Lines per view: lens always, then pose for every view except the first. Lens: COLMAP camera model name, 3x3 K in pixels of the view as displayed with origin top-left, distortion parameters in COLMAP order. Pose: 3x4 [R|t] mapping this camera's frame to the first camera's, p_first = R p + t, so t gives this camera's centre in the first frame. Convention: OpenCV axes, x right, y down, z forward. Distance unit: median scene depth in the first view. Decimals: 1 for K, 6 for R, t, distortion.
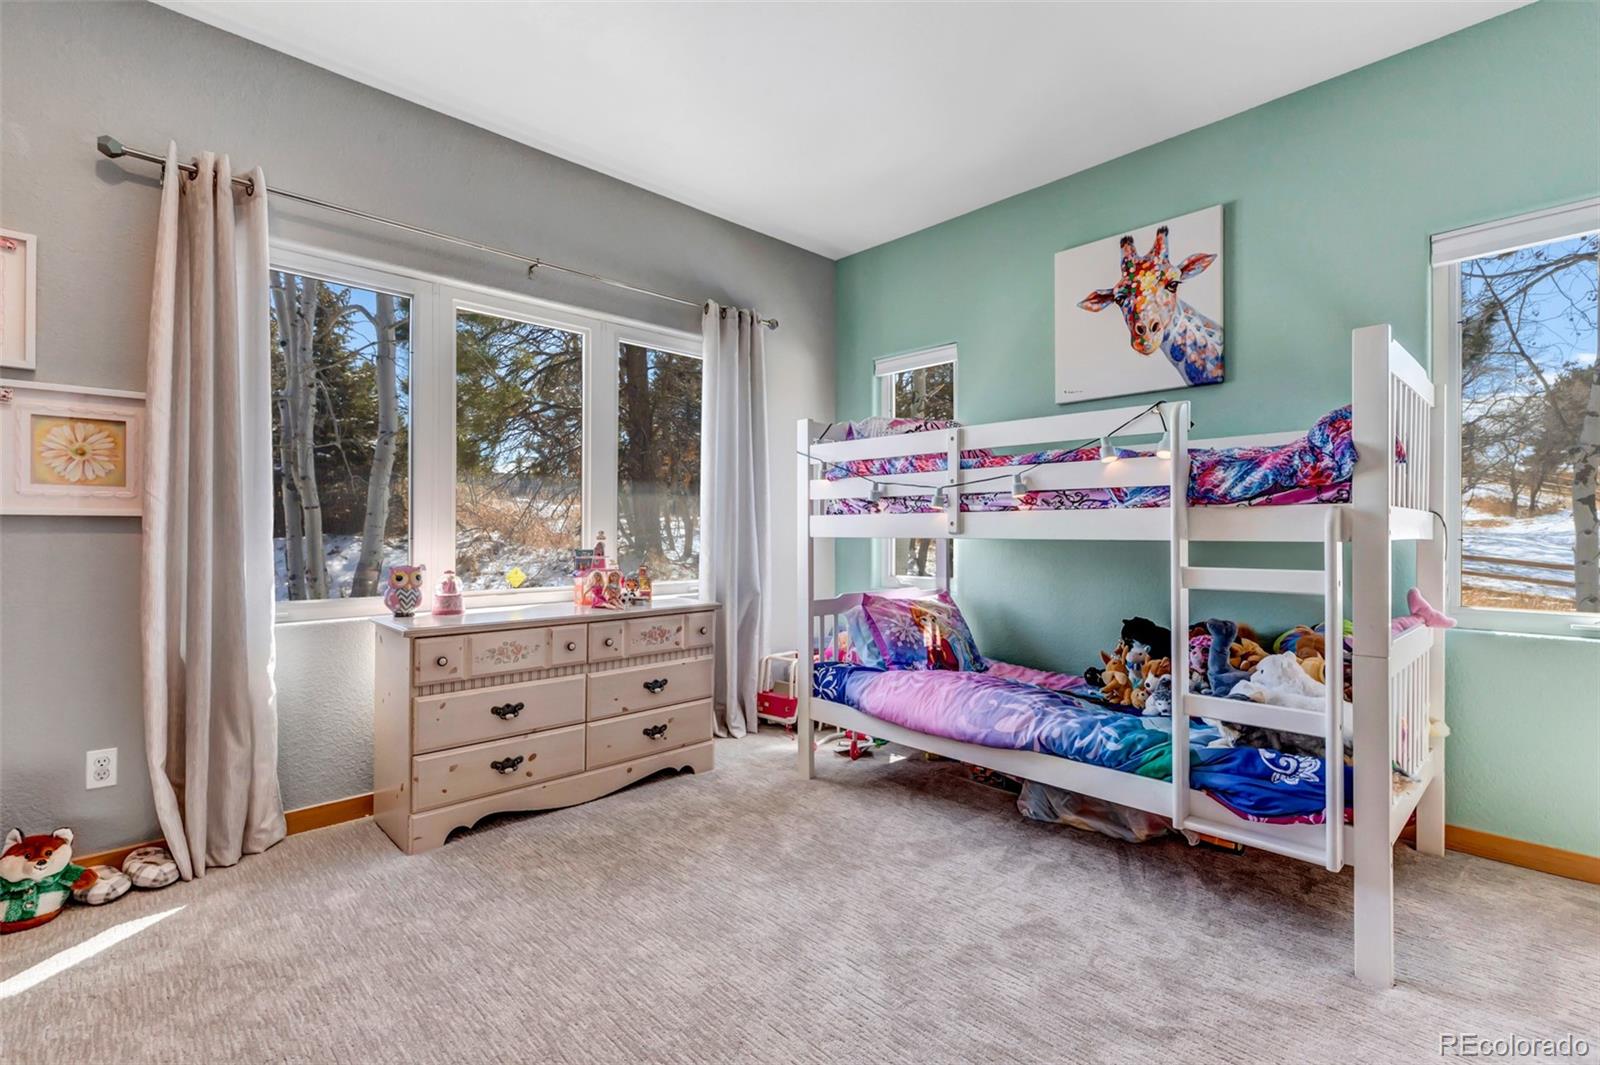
lens RADIAL K [[729.5, 0, 810.5], [0, 729.5, 538.1], [0, 0, 1]] dist [0.004942, -0.000618]
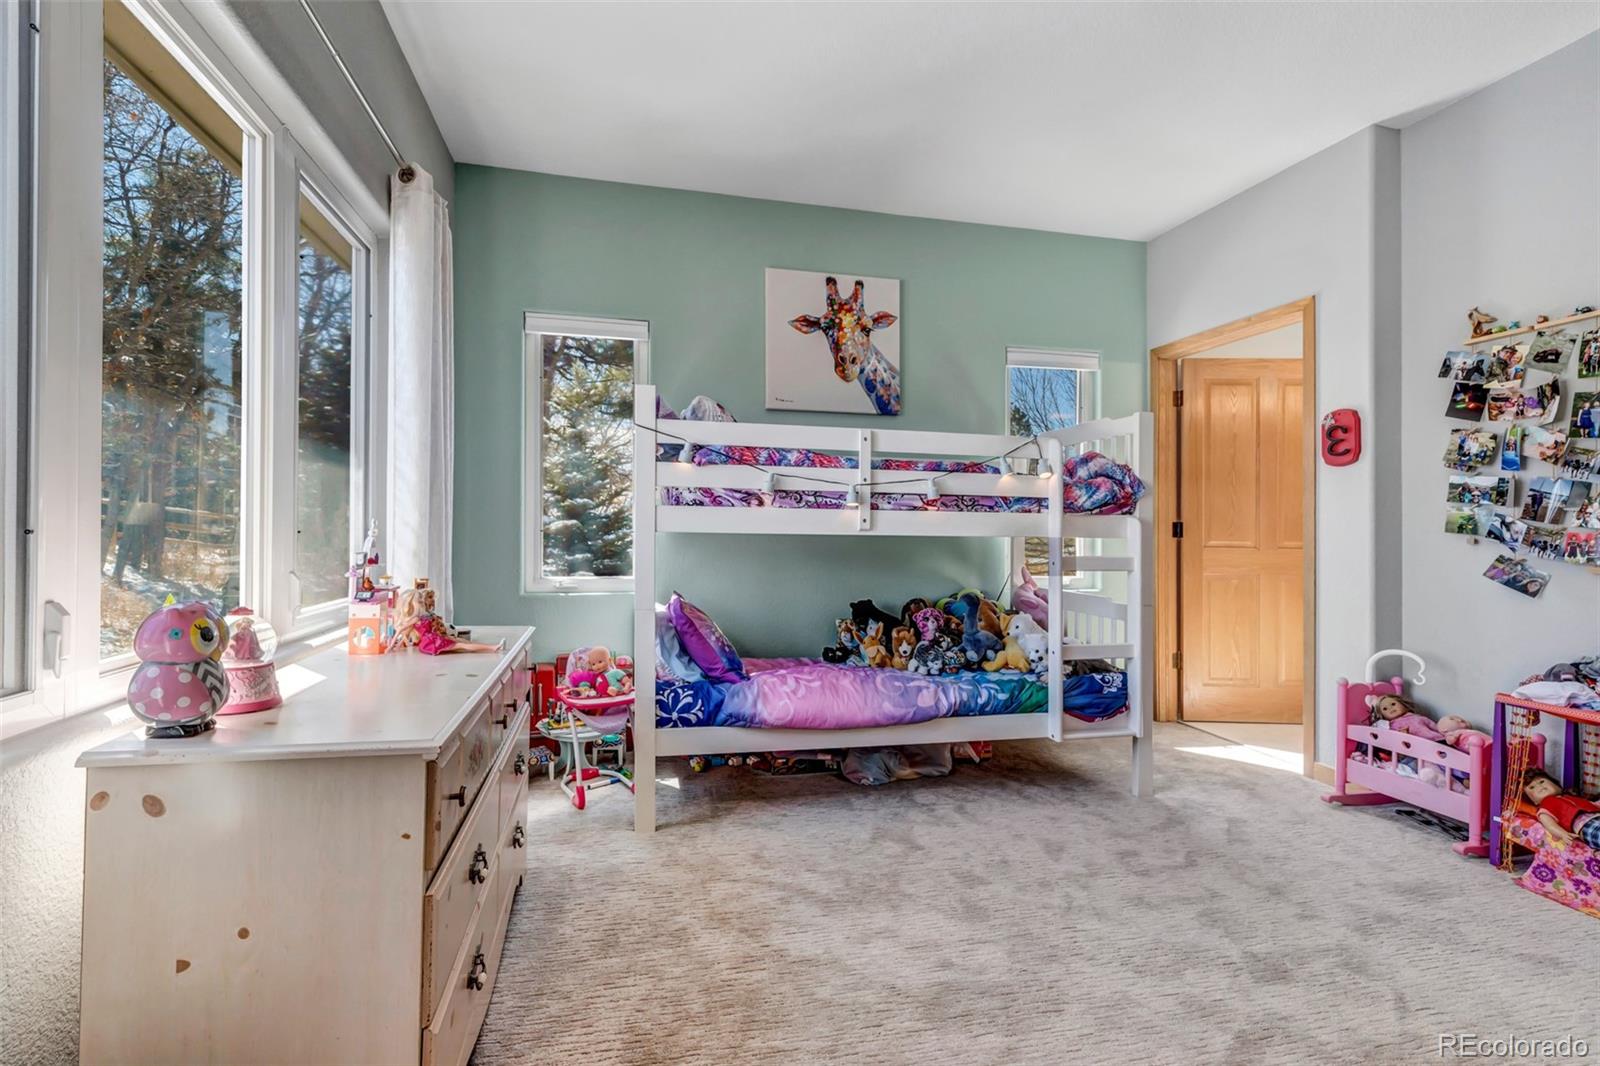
lens RADIAL K [[729.5, 0, 807.9], [0, 729.5, 528.4], [0, 0, 1]] dist [0.004942, -0.000618]
pose [[0.521970, 0.007733, 0.852929, -0.642389], [-0.006160, 0.999967, -0.005296, -0.002400], [-0.852942, -0.002490, 0.522000, 0.458427]]
